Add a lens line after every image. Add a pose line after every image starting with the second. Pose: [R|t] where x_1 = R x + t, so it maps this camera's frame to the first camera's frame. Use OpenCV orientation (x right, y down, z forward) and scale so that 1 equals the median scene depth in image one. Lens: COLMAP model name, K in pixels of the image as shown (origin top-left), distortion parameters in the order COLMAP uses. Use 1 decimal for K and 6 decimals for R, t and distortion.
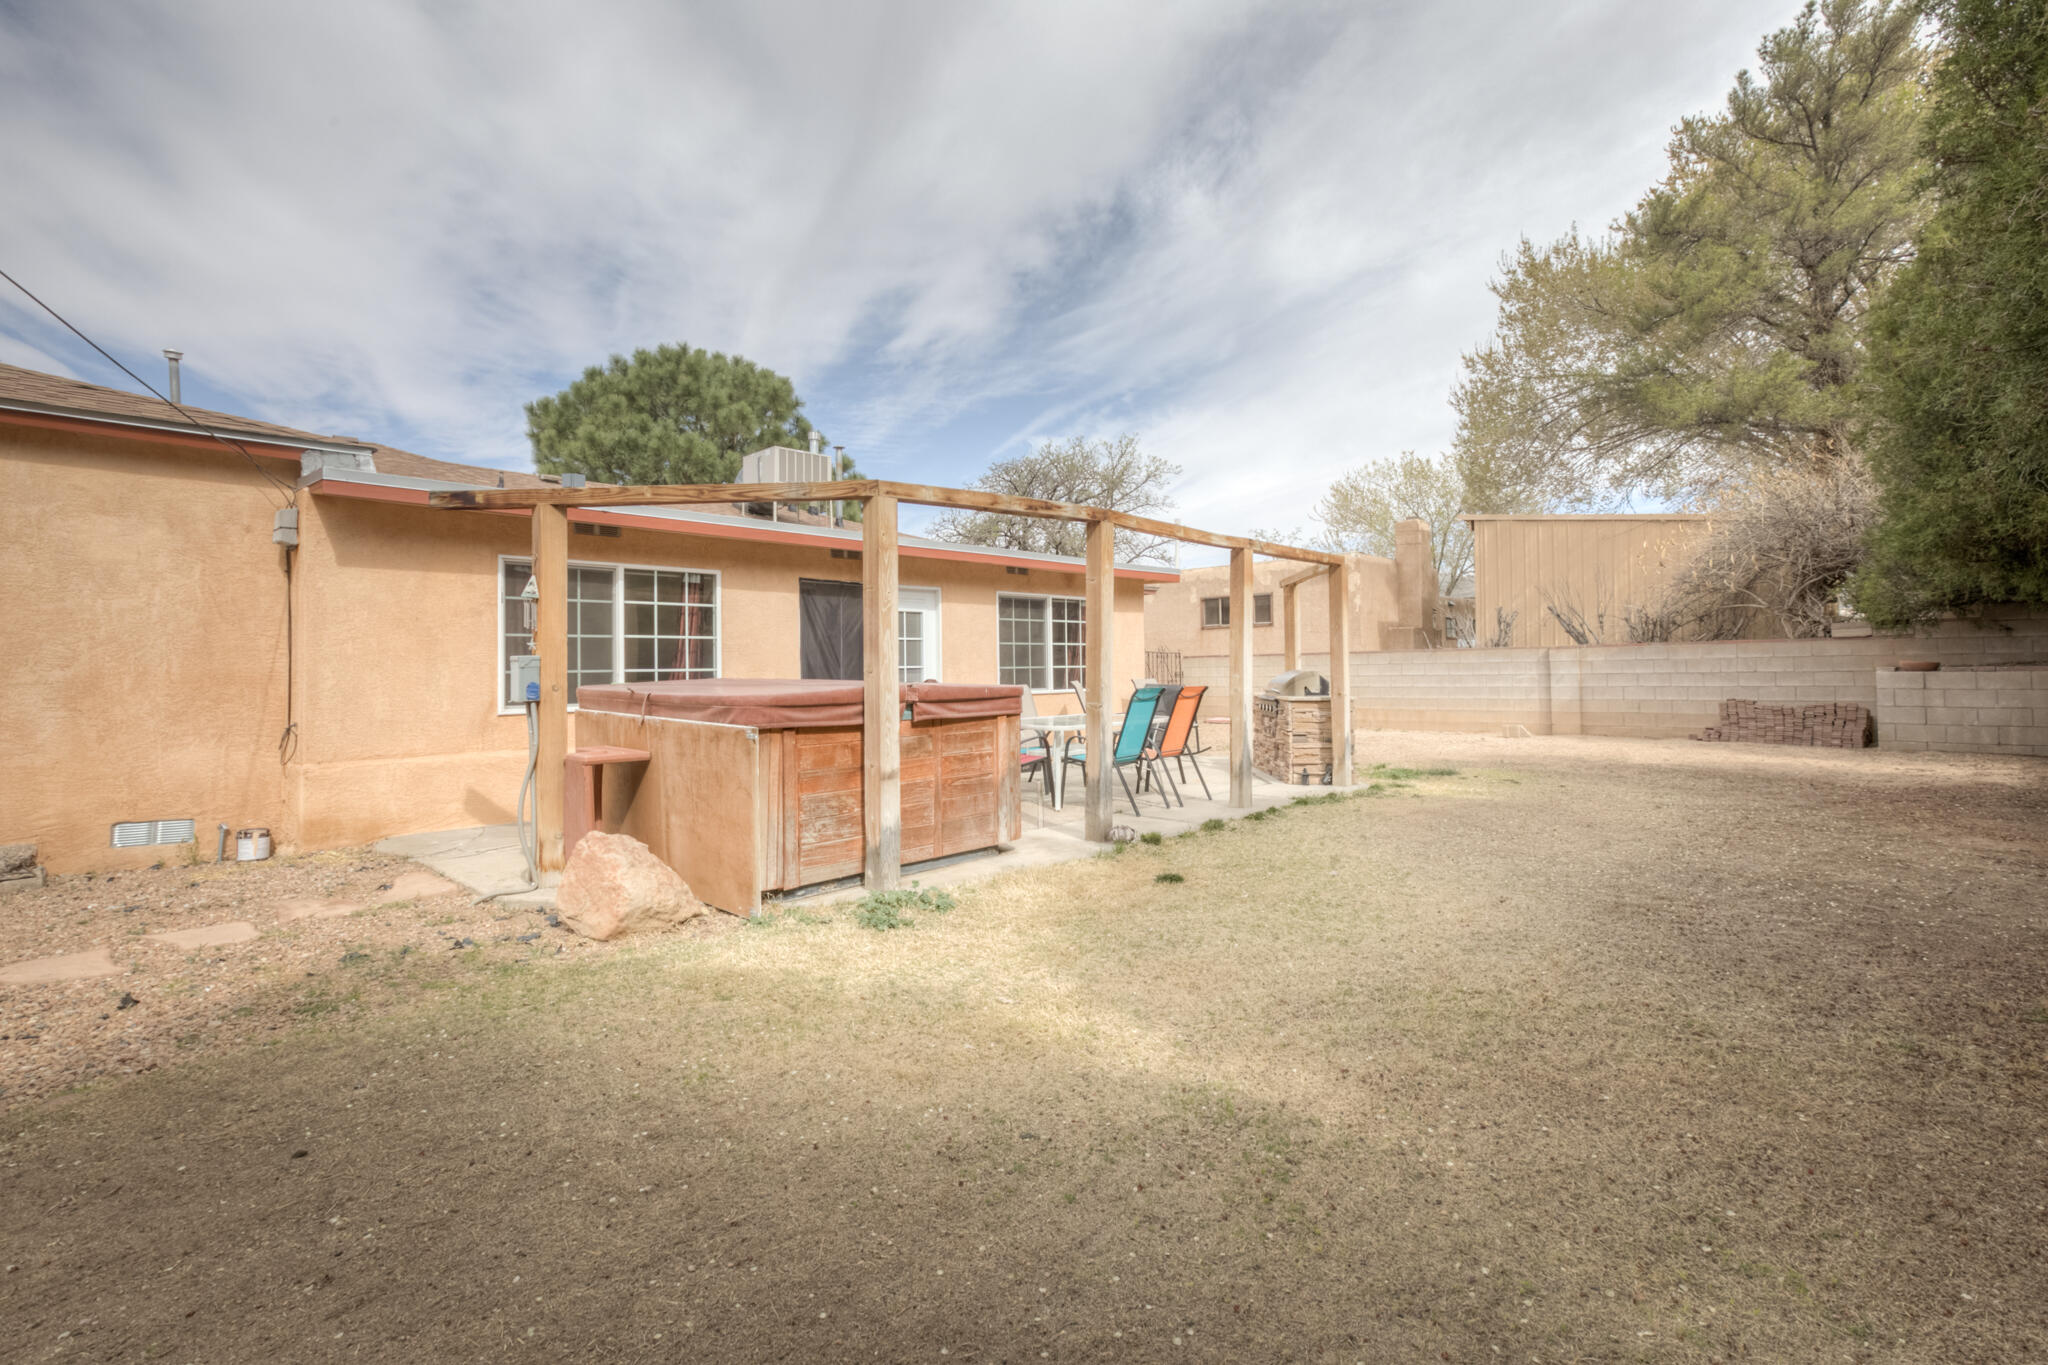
lens RADIAL K [[942.0, 0, 1050.4], [0, 942.0, 683.9], [0, 0, 1]] dist [0.000456, 0.000145]
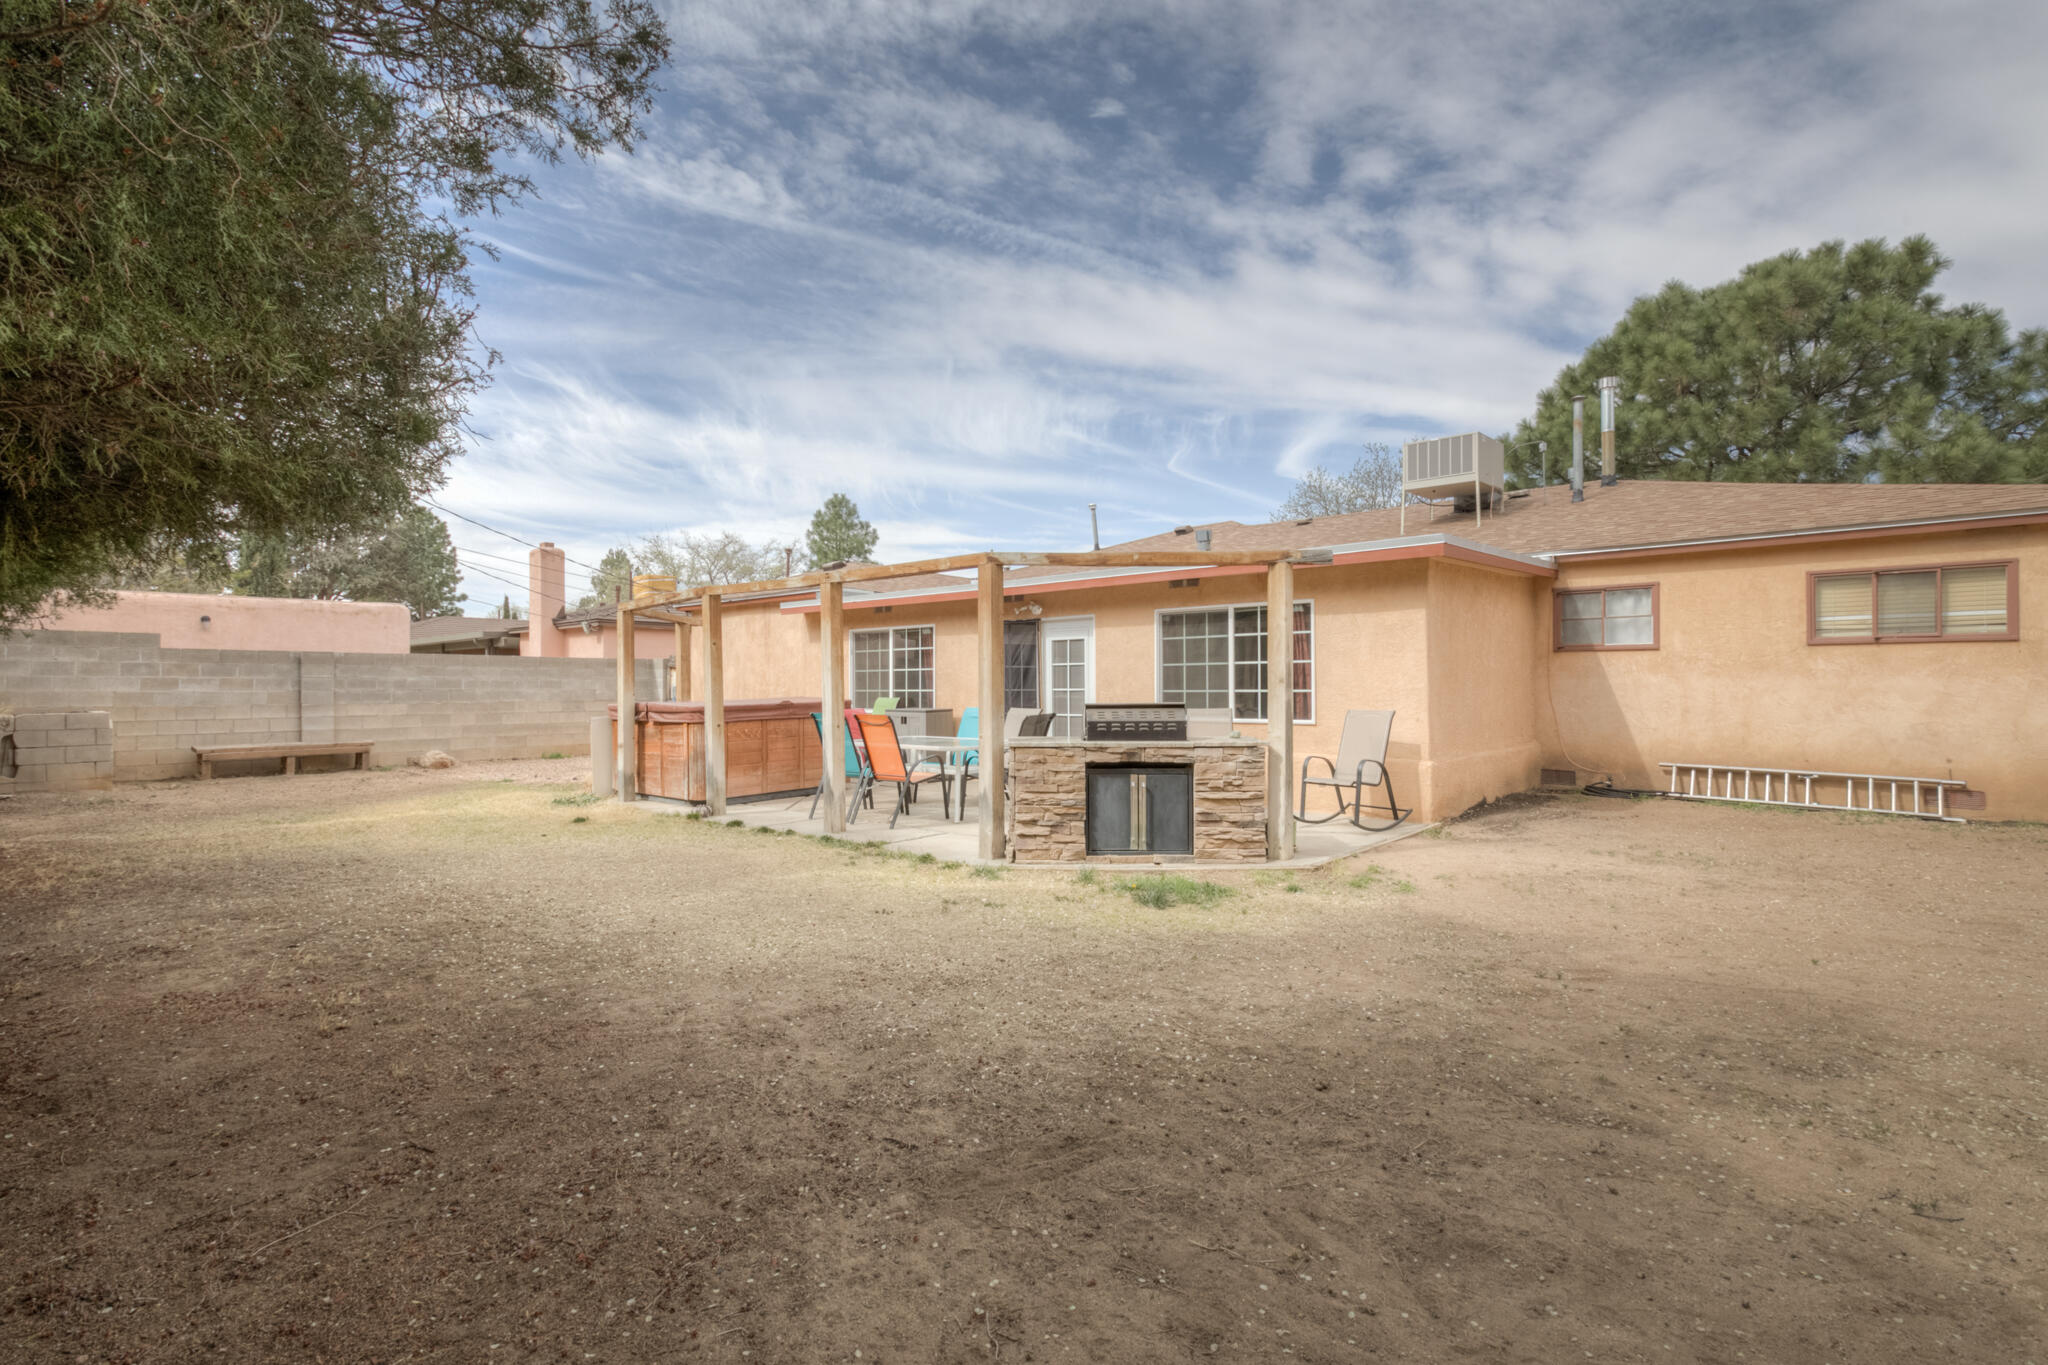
lens RADIAL K [[942.0, 0, 1050.4], [0, 942.0, 683.9], [0, 0, 1]] dist [0.000456, 0.000145]
pose [[0.121154, -0.001518, -0.992633, 0.831140], [-0.018193, 0.999827, -0.003750, -0.018402], [0.992467, 0.018513, 0.121105, 0.758205]]
